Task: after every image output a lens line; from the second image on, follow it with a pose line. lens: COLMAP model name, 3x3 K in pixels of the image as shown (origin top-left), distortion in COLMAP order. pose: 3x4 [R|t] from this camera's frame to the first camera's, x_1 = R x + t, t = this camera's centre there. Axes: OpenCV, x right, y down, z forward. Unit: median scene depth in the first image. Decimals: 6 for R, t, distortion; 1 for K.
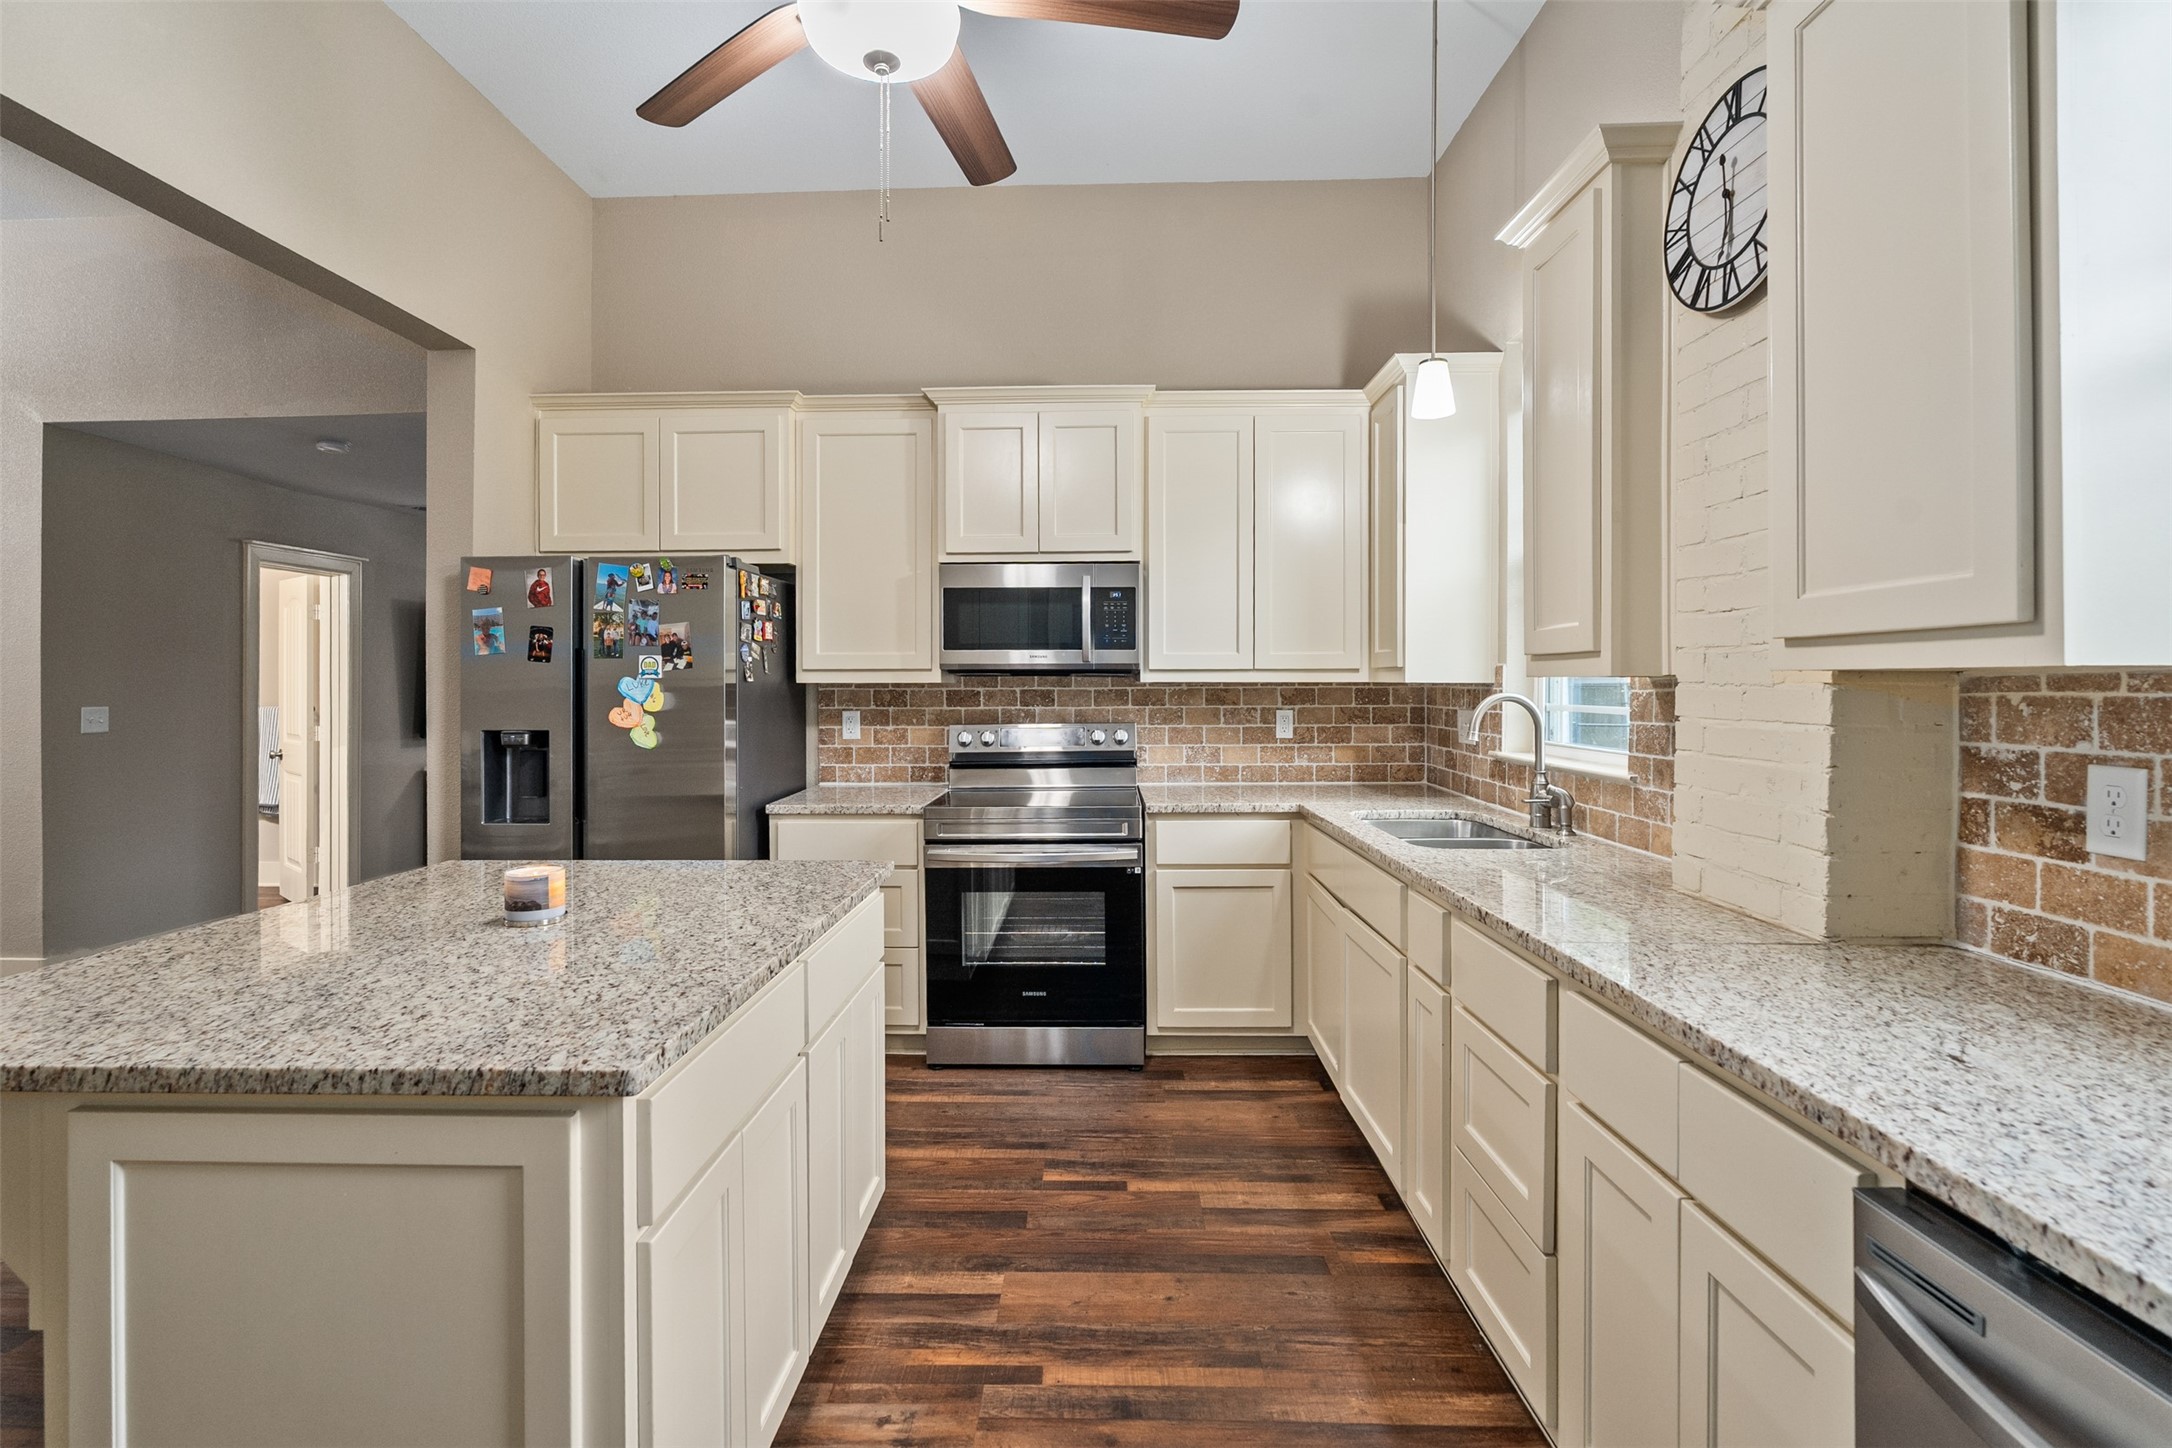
lens RADIAL K [[974.4, 0, 1065.2], [0, 974.4, 678.3], [0, 0, 1]] dist [-0.002052, 0.000631]
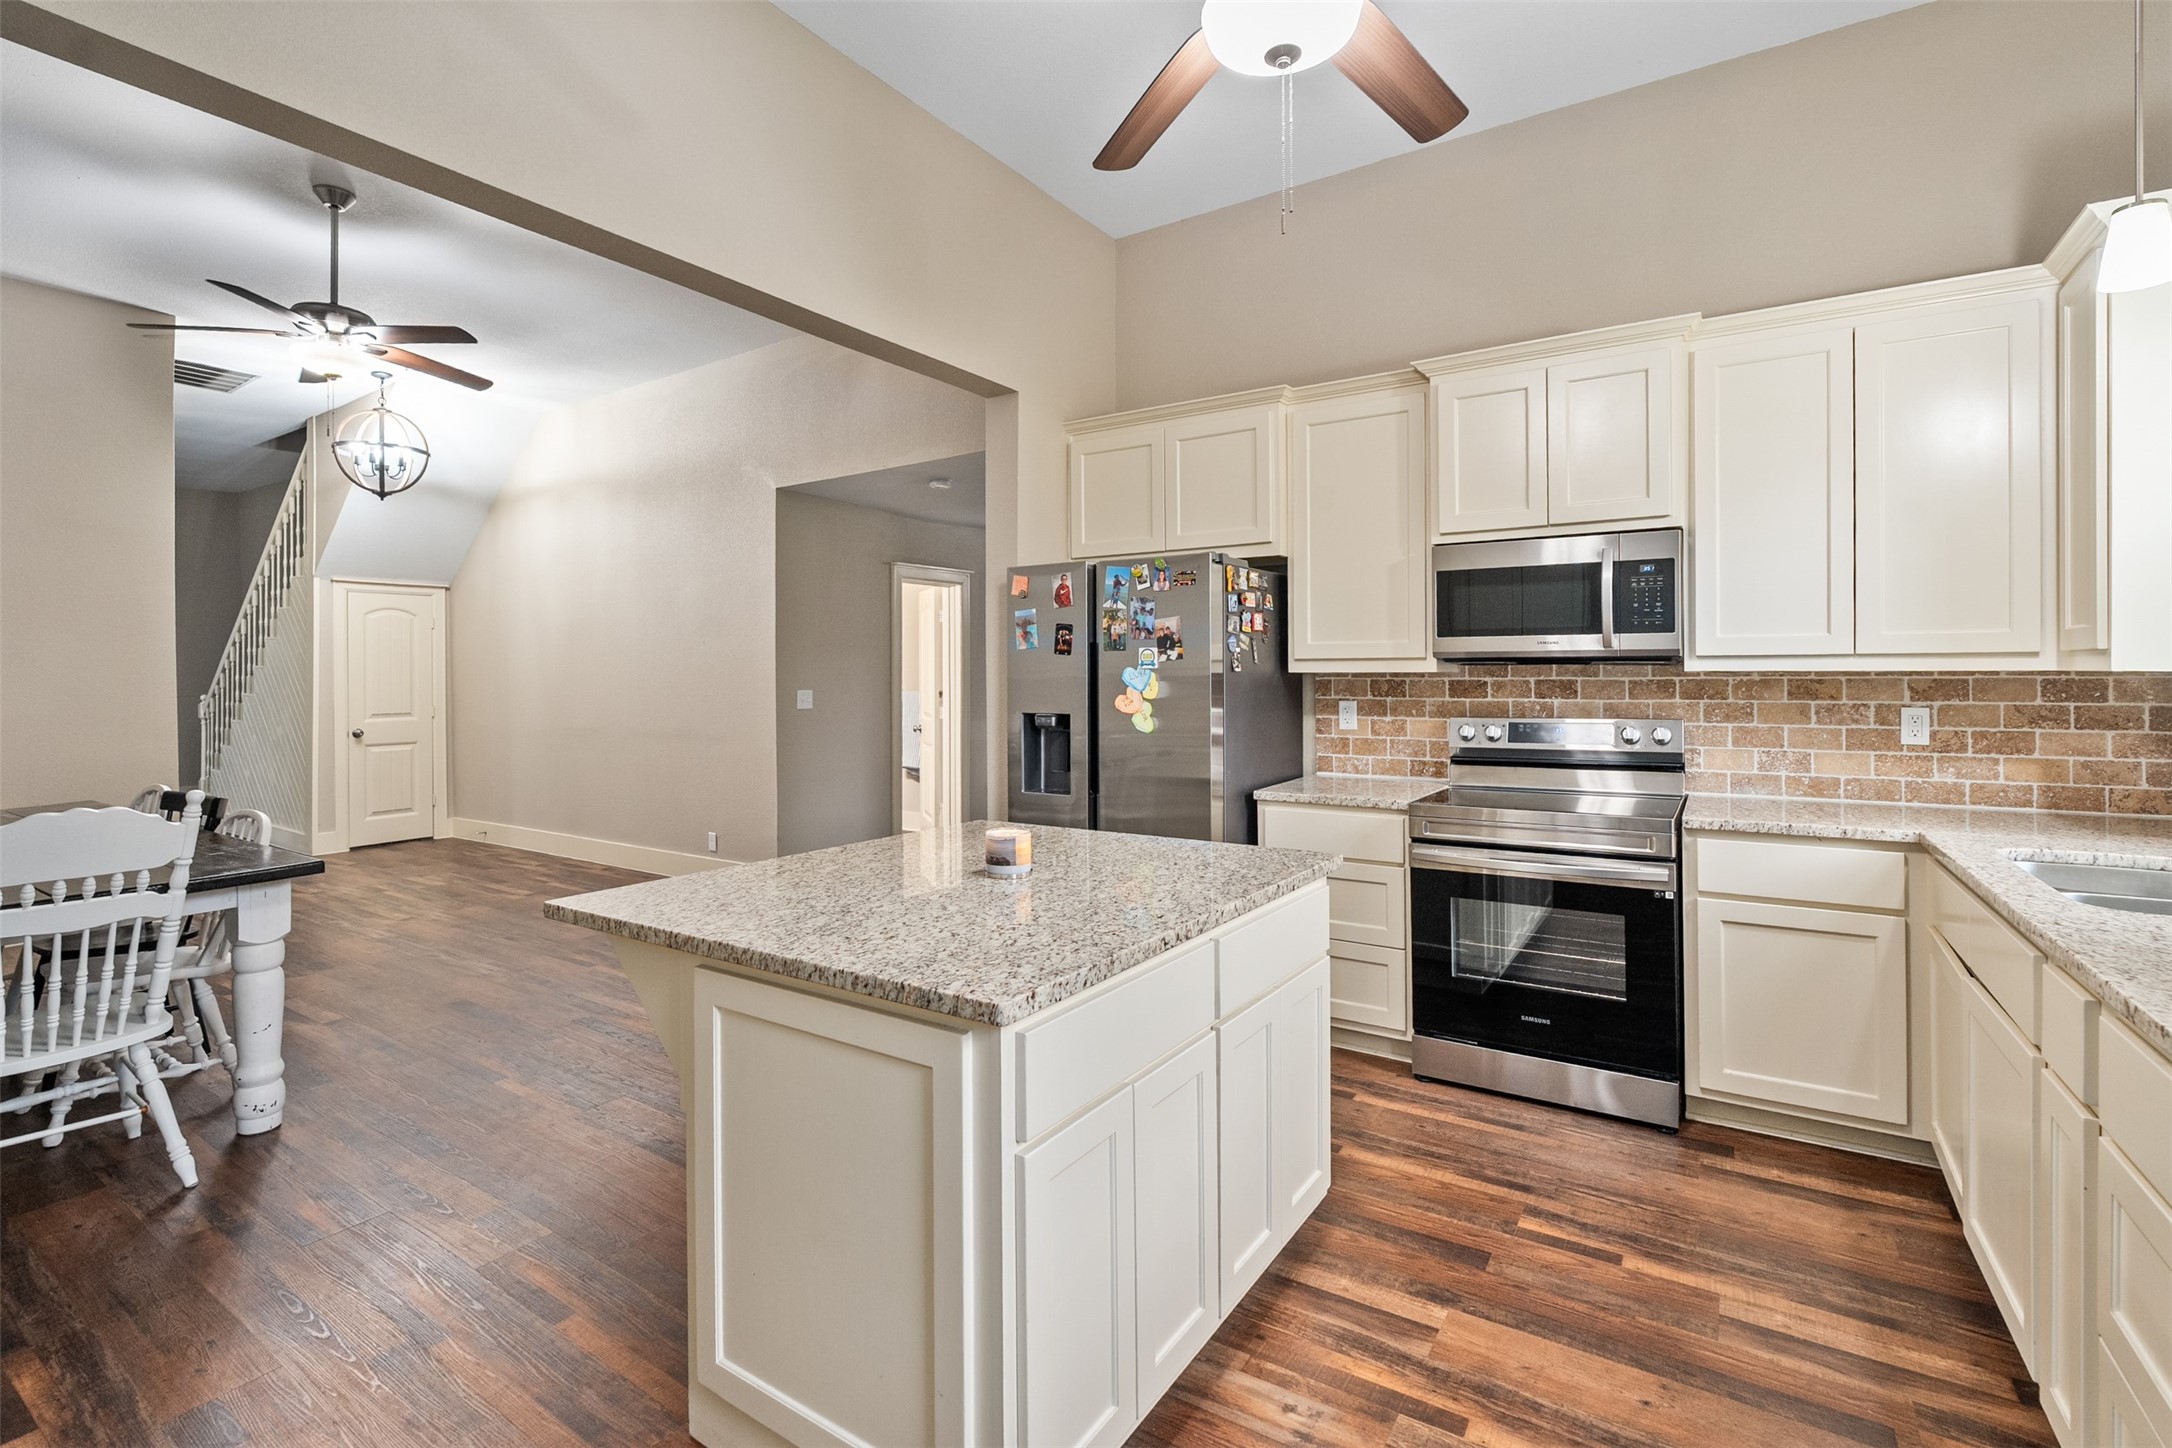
lens RADIAL K [[986.3, 0, 1080.2], [0, 986.3, 668.3], [0, 0, 1]] dist [-0.002857, 0.000674]
pose [[0.854007, -0.003243, -0.520251, 0.085966], [0.004143, 0.999991, 0.000567, -0.001166], [0.520244, -0.002640, 0.854013, 0.011751]]
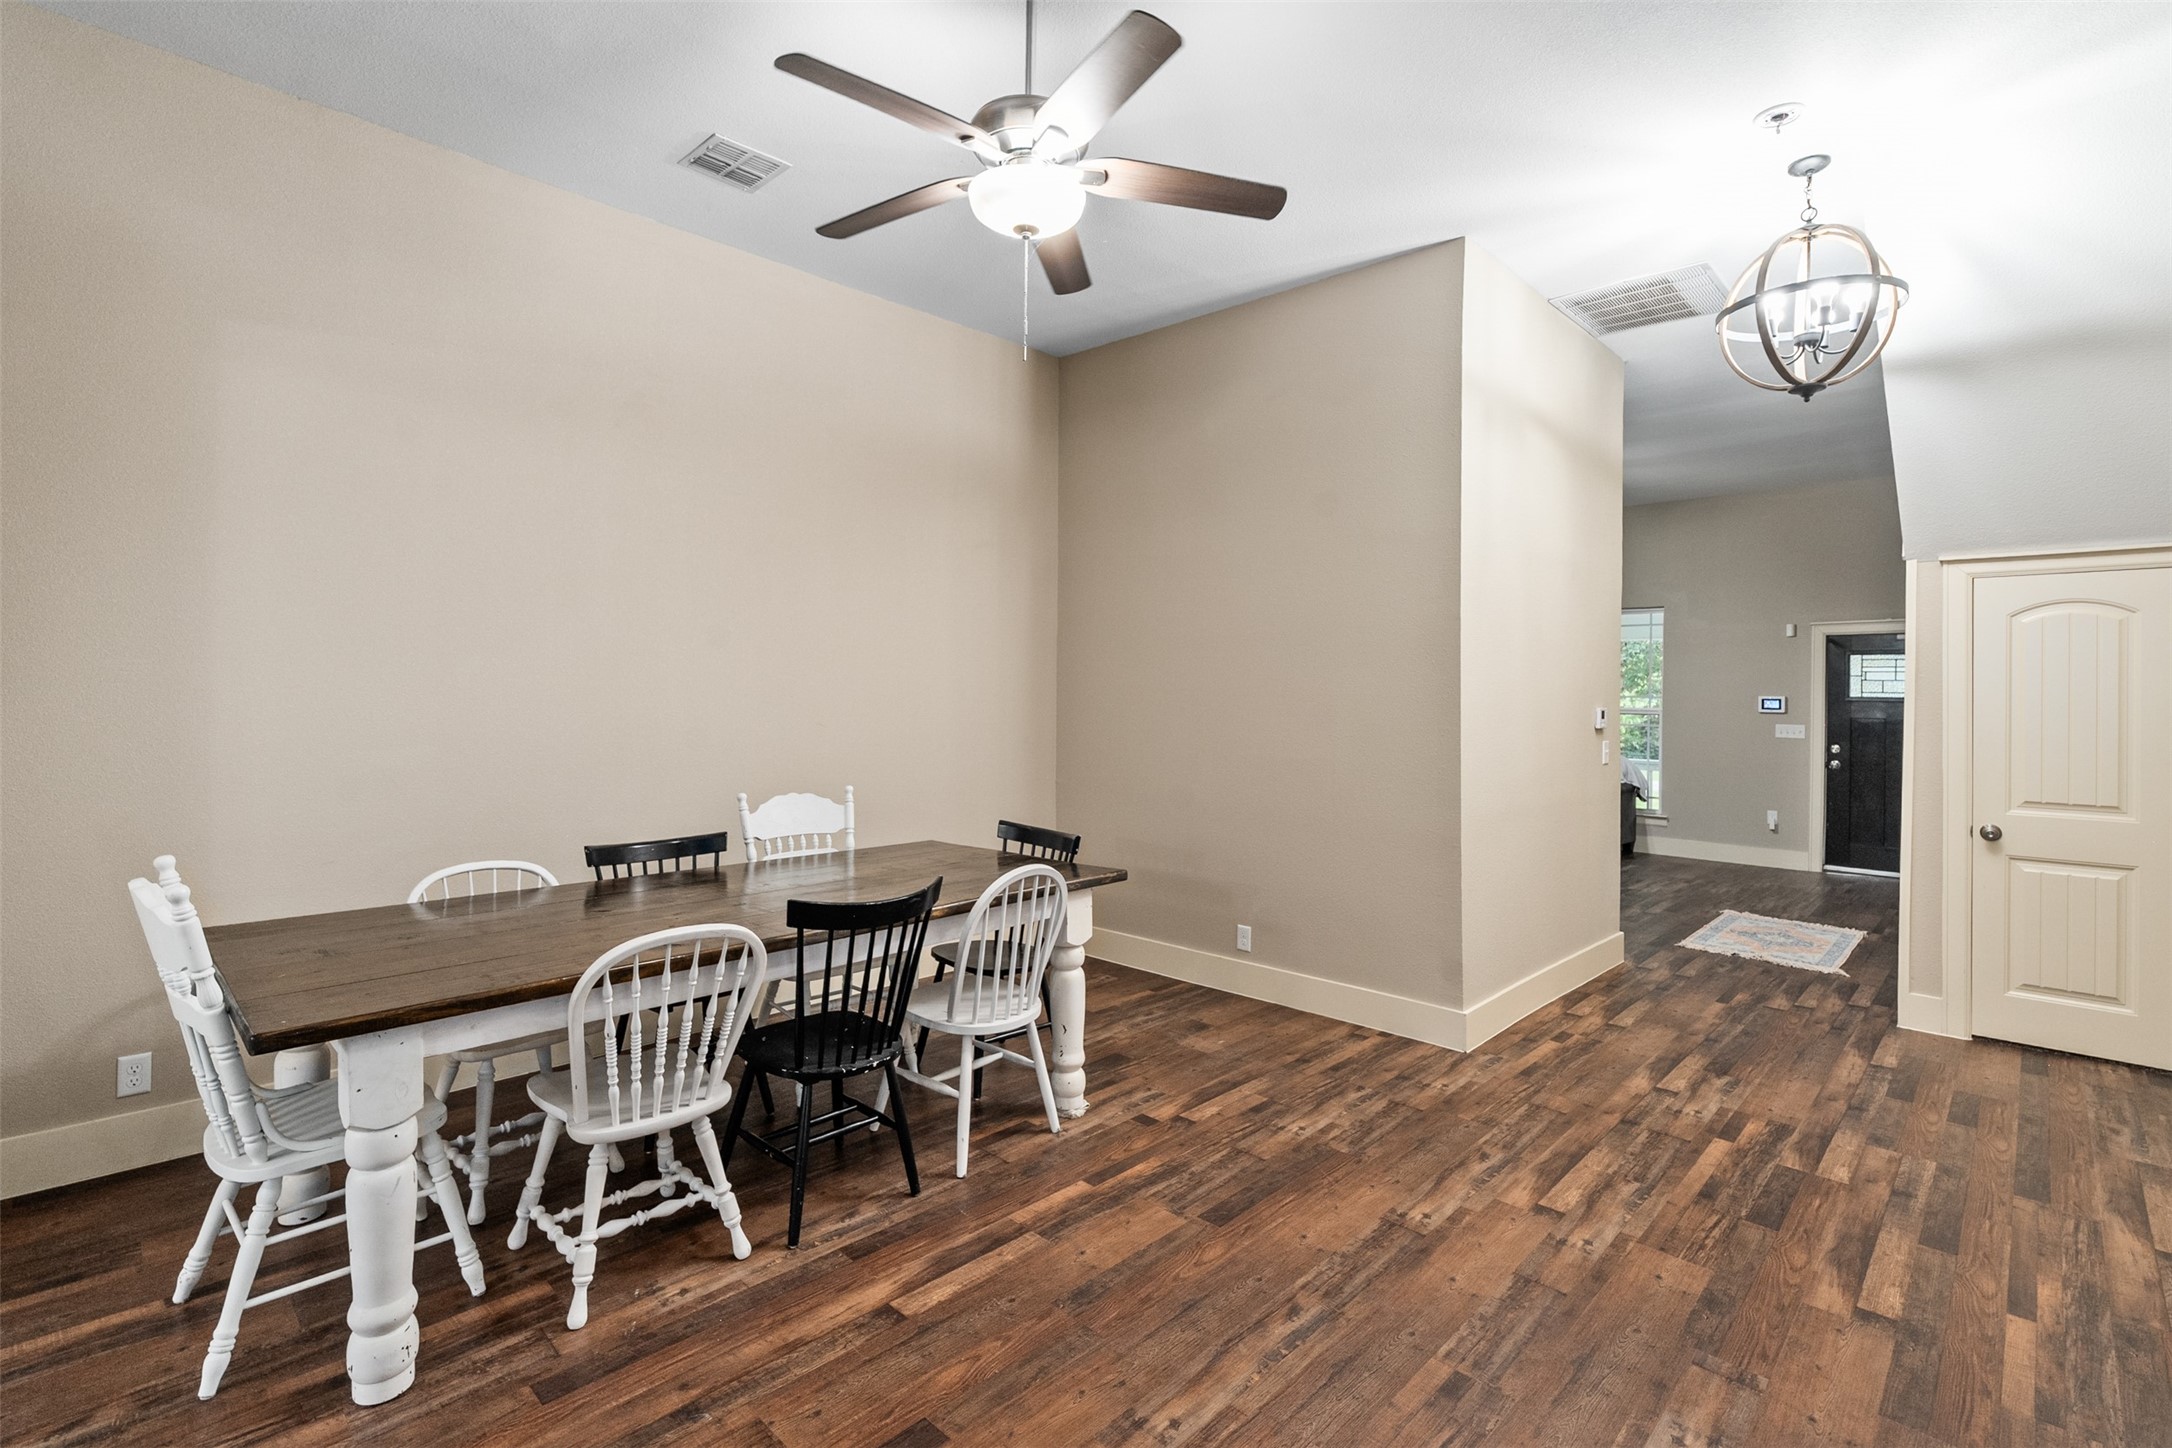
lens RADIAL K [[991.3, 0, 1077.4], [0, 991.3, 693.1], [0, 0, 1]] dist [-0.002647, -0.000420]
pose [[-0.672303, -0.005488, -0.740256, -0.849637], [-0.008039, 0.999968, -0.000113, -0.026863], [0.740233, 0.005875, -0.672325, 1.120327]]
